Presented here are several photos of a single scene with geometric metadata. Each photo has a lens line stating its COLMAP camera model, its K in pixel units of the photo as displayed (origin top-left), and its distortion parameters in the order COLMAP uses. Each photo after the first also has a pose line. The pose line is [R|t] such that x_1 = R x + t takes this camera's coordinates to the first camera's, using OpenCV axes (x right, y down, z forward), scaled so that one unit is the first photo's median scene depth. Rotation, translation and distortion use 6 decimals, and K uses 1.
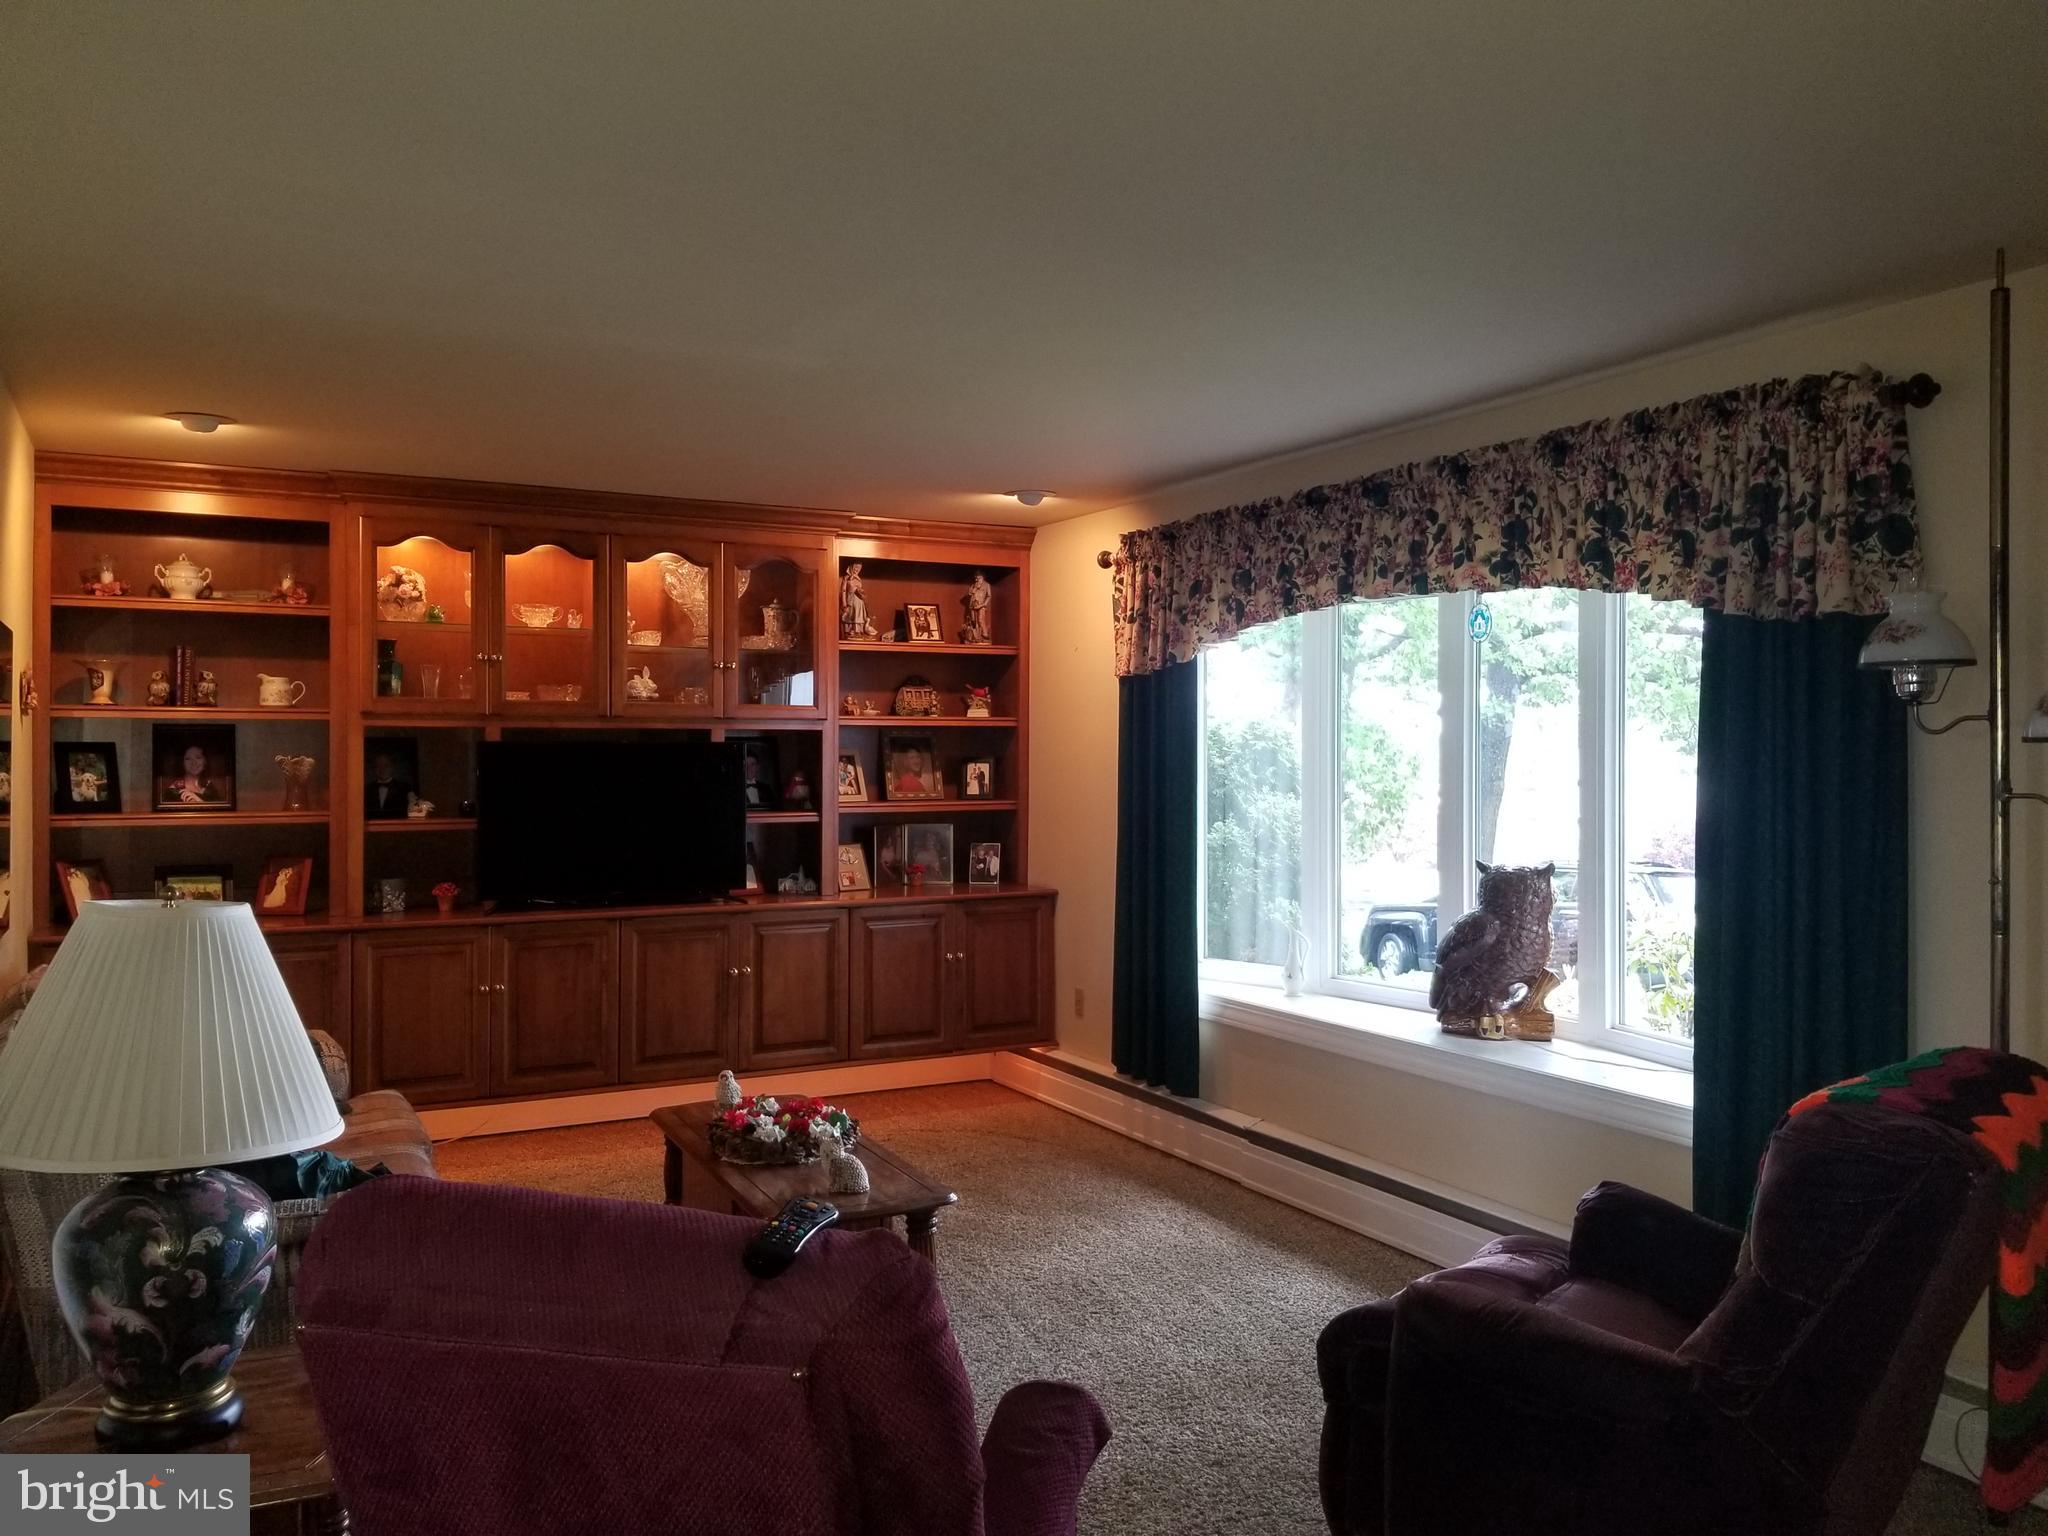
lens RADIAL K [[1577.9, 0, 1024.0], [0, 1577.9, 768.0], [0, 0, 1]] dist [0.105432, -0.219492]
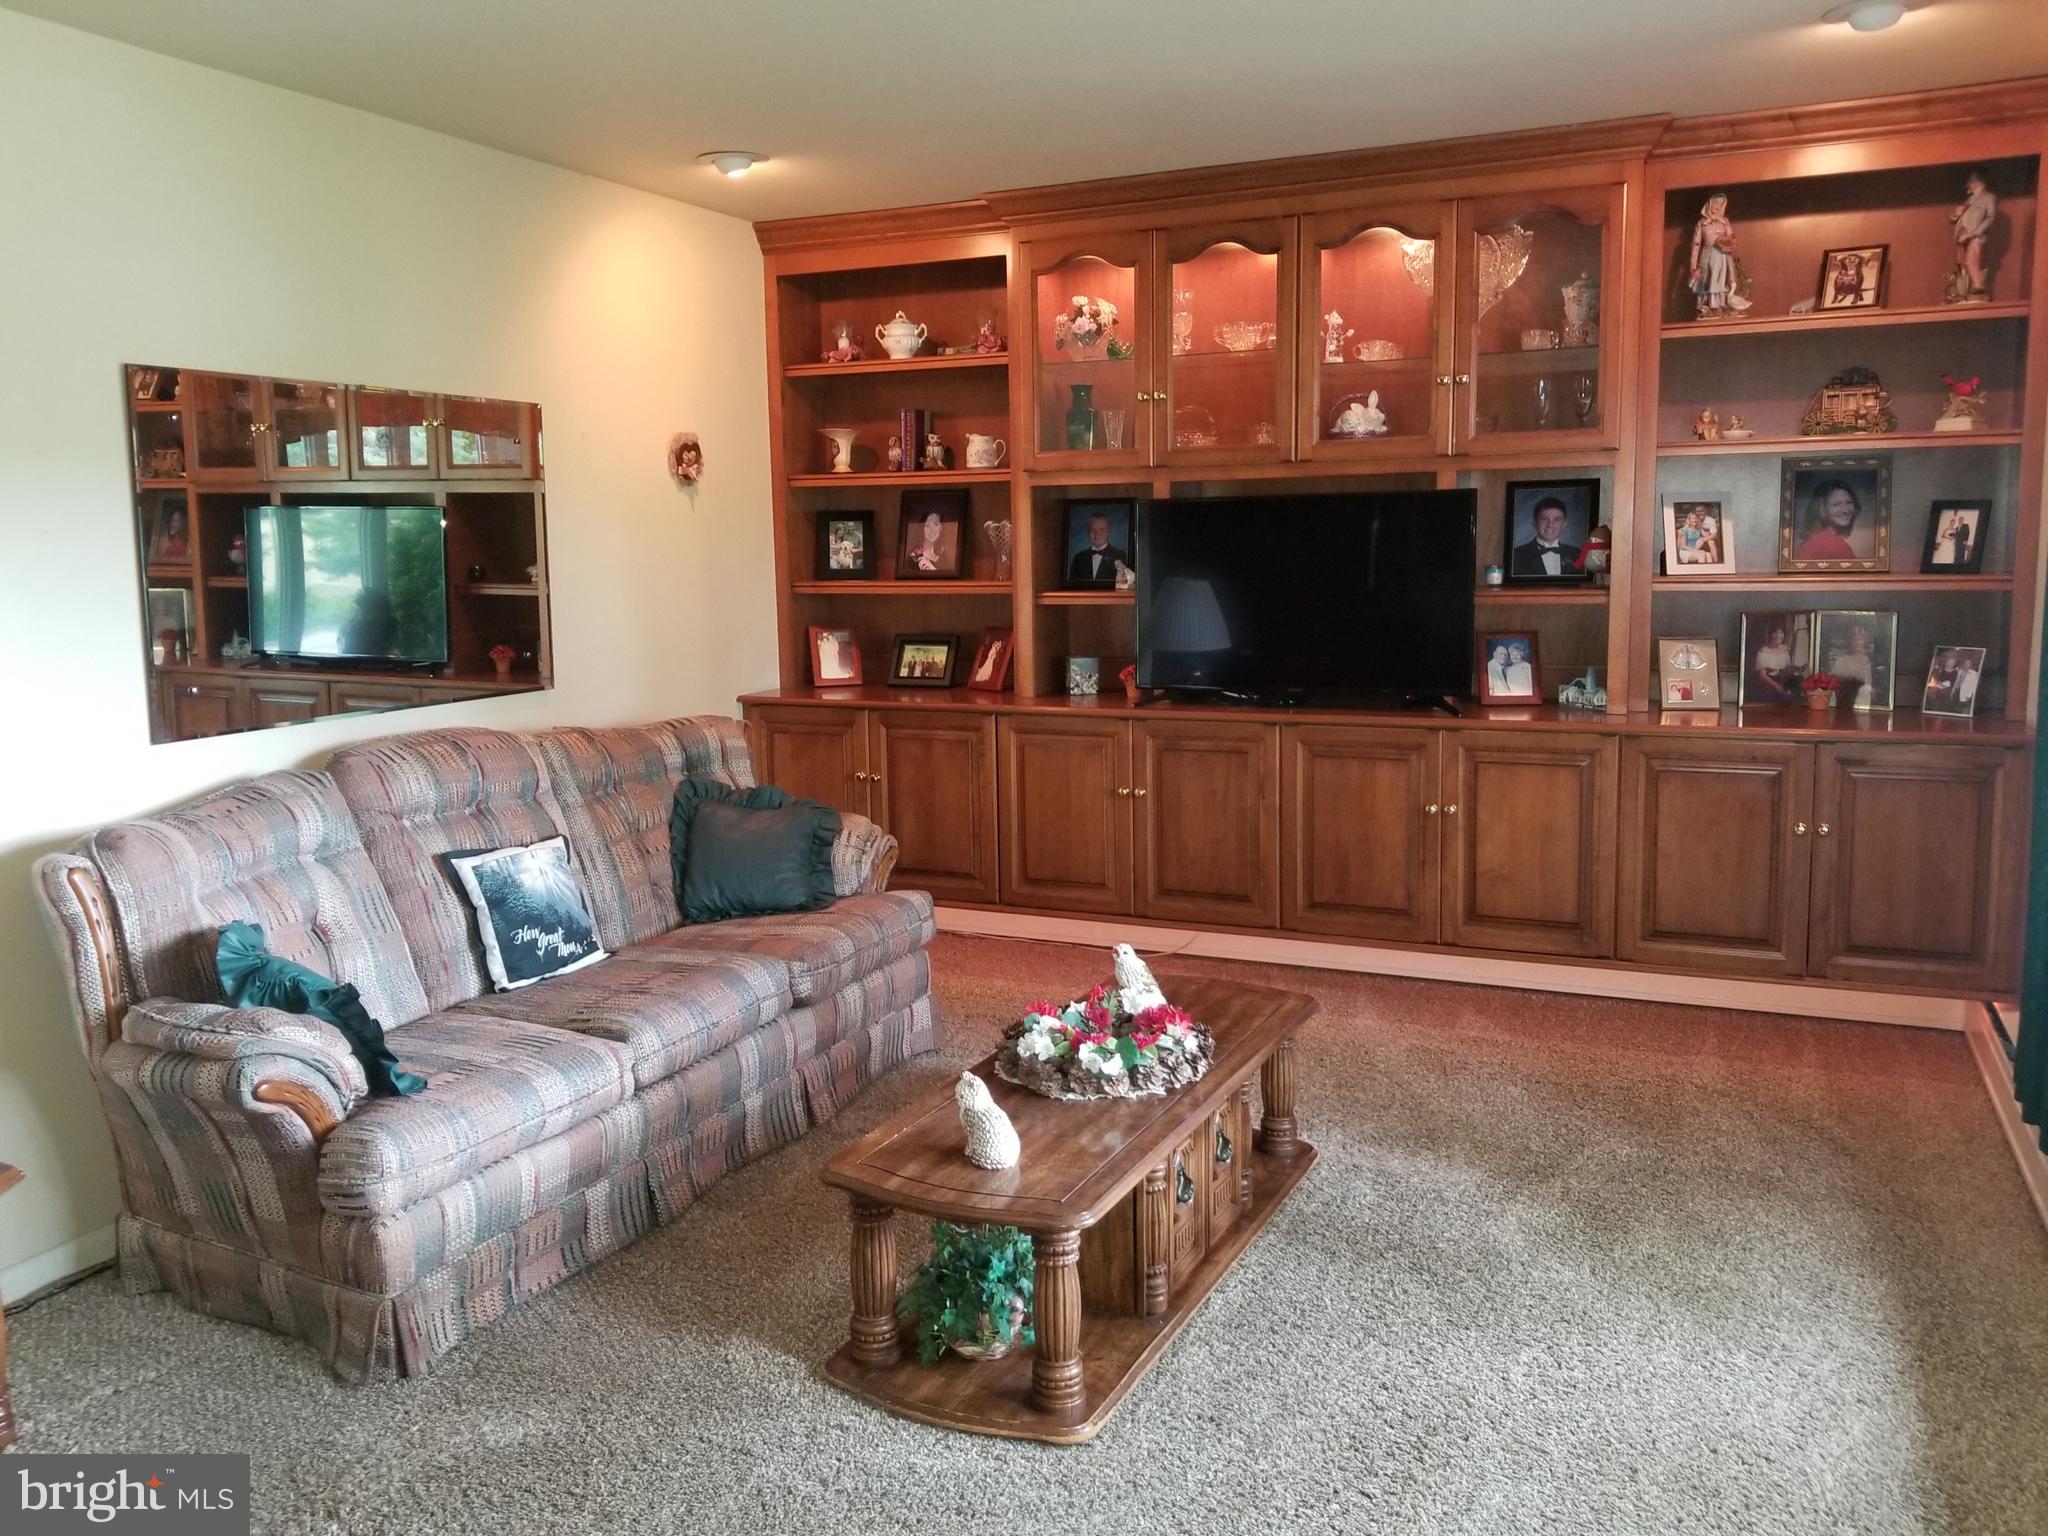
lens RADIAL K [[1592.6, 0, 1021.7], [0, 1592.6, 737.0], [0, 0, 1]] dist [0.063319, -0.109127]
pose [[0.607714, 0.089310, -0.789118, 0.284825], [0.011870, 0.992524, 0.121472, 0.004632], [0.794067, -0.083187, 0.602111, 0.420871]]
